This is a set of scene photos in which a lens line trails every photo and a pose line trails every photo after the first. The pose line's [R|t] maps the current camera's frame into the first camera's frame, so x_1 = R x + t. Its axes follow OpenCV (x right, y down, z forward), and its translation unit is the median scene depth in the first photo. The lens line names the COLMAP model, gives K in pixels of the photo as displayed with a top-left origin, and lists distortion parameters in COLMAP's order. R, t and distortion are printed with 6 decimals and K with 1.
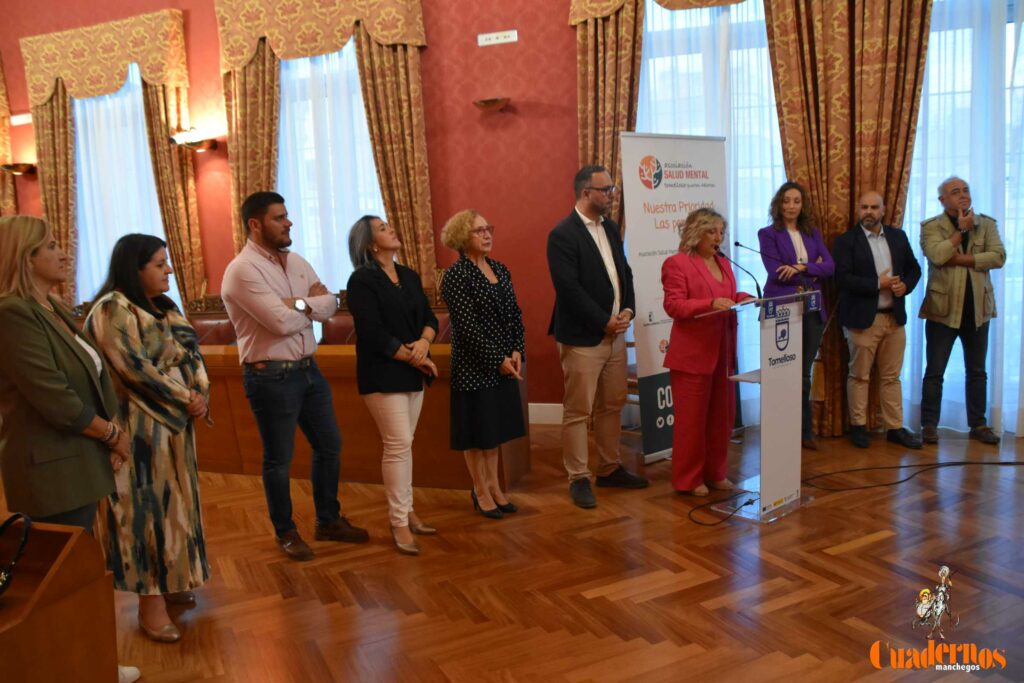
lens RADIAL K [[789.5, 0, 512.0], [0, 789.5, 341.5], [0, 0, 1]] dist [-0.152618, 0.093282]
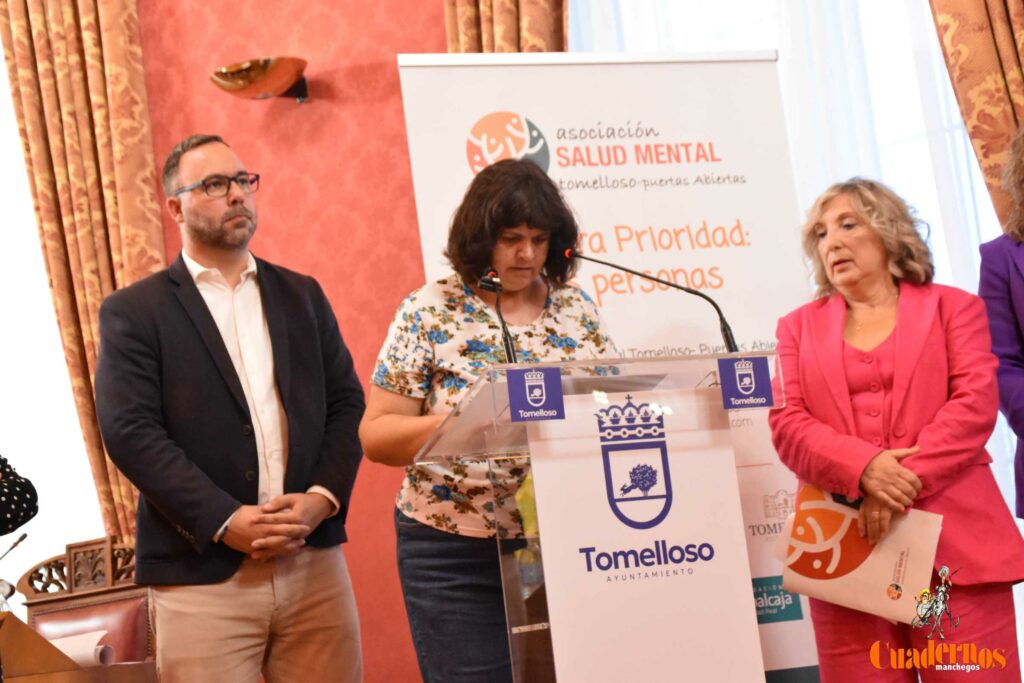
lens RADIAL K [[1943.5, 0, 512.0], [0, 1943.5, 341.5], [0, 0, 1]] dist [0.291579, -0.155448]
pose [[0.960967, -0.102900, -0.256814, 0.334474], [0.030051, 0.961589, -0.272843, 0.104514], [0.275025, 0.254475, 0.927148, 0.119504]]
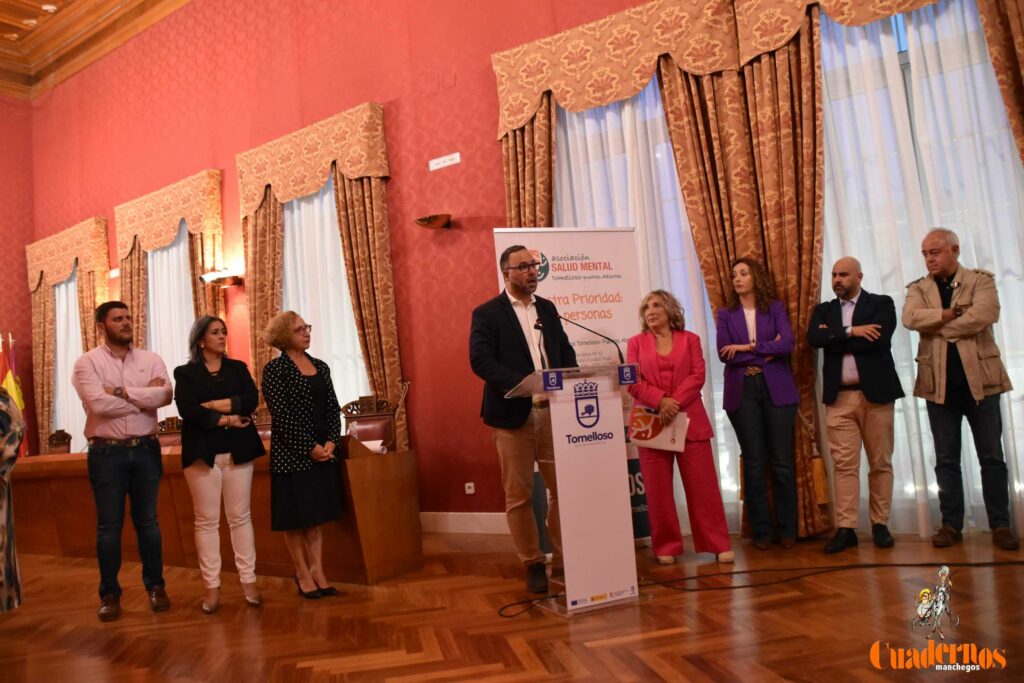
lens RADIAL K [[789.5, 0, 512.0], [0, 789.5, 341.5], [0, 0, 1]] dist [-0.152618, 0.093282]
pose [[0.966643, -0.052592, -0.250670, 0.323308], [0.003351, 0.981205, -0.192940, 0.059247], [0.256105, 0.185664, 0.948651, 0.042464]]
